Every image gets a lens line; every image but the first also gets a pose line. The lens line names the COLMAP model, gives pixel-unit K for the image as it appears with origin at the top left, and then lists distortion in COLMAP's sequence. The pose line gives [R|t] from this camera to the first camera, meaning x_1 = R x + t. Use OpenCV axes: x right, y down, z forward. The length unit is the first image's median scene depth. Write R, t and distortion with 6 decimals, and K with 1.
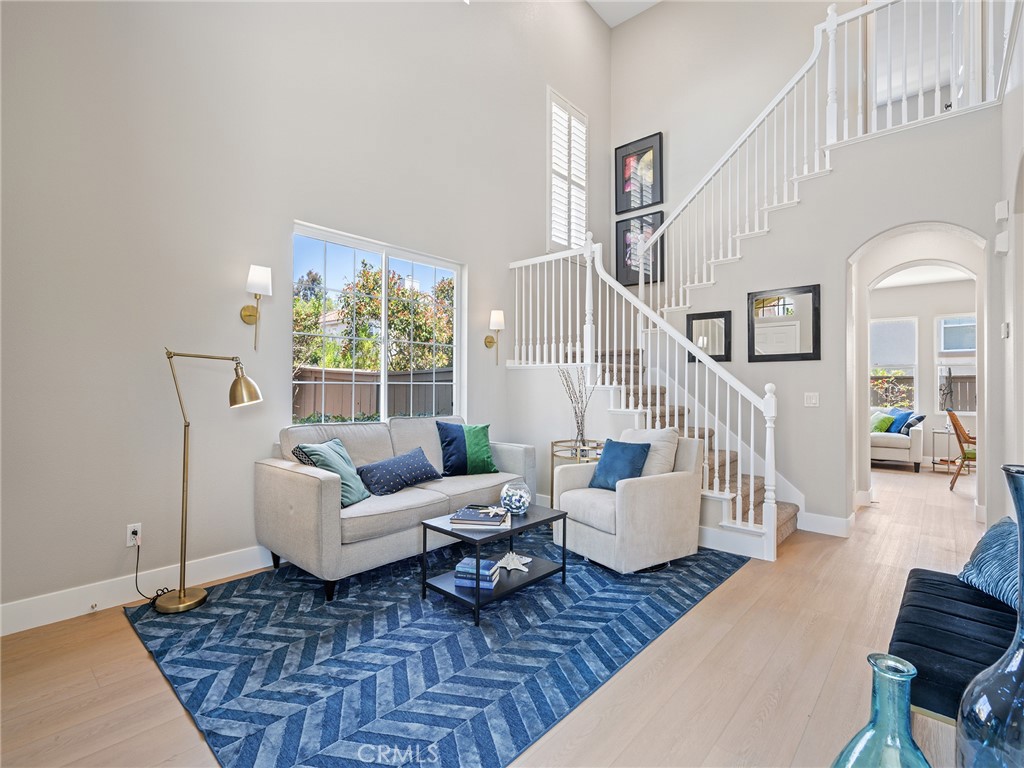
lens RADIAL K [[485.5, 0, 509.8], [0, 485.5, 382.9], [0, 0, 1]] dist [0.002504, 0.000231]
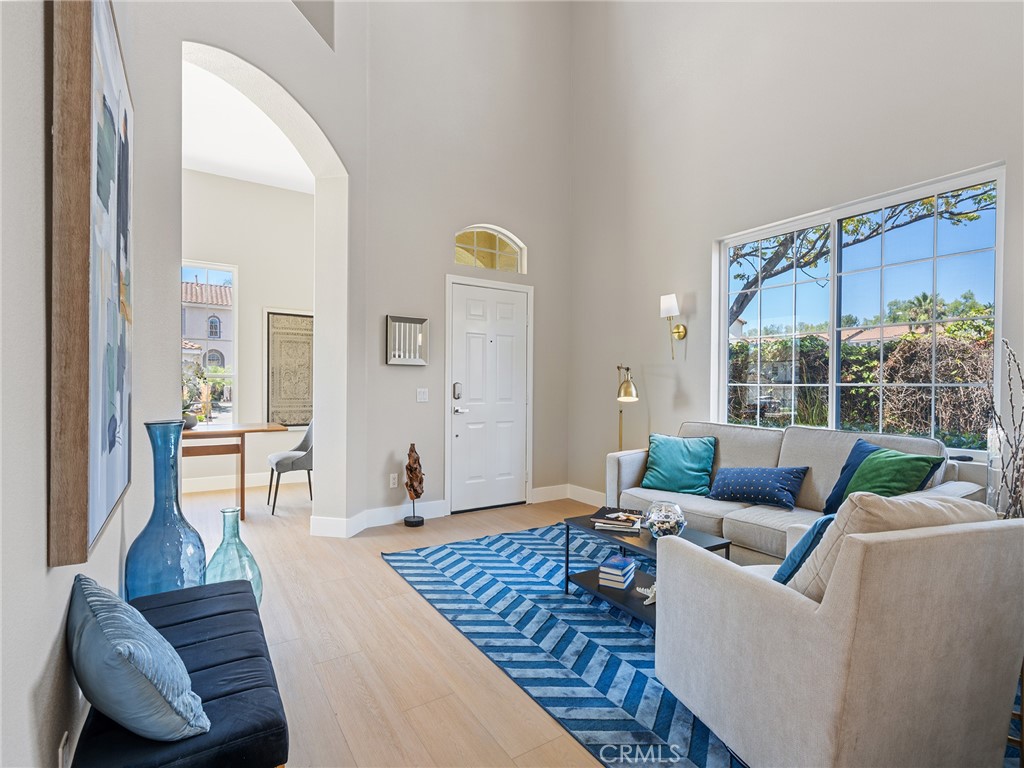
lens RADIAL K [[485.5, 0, 507.4], [0, 485.5, 391.0], [0, 0, 1]] dist [0.002504, 0.000231]
pose [[-0.272958, 0.007520, -0.961996, 0.667485], [0.002899, 0.999971, 0.006994, 0.003443], [0.962021, -0.000879, -0.272972, 0.732475]]
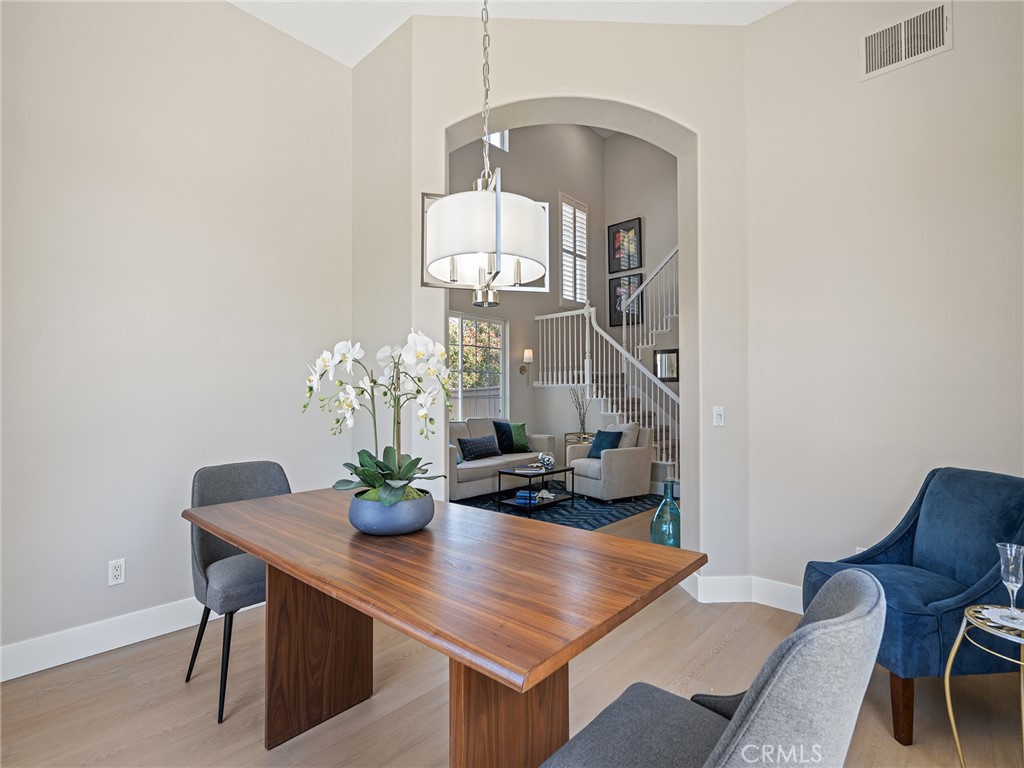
lens RADIAL K [[485.5, 0, 506.8], [0, 485.5, 389.3], [0, 0, 1]] dist [0.002504, 0.000231]
pose [[0.999653, -0.007265, -0.025335, -0.059700], [0.006912, 0.999878, -0.013997, -0.002819], [0.025434, 0.013817, 0.999581, -0.572302]]
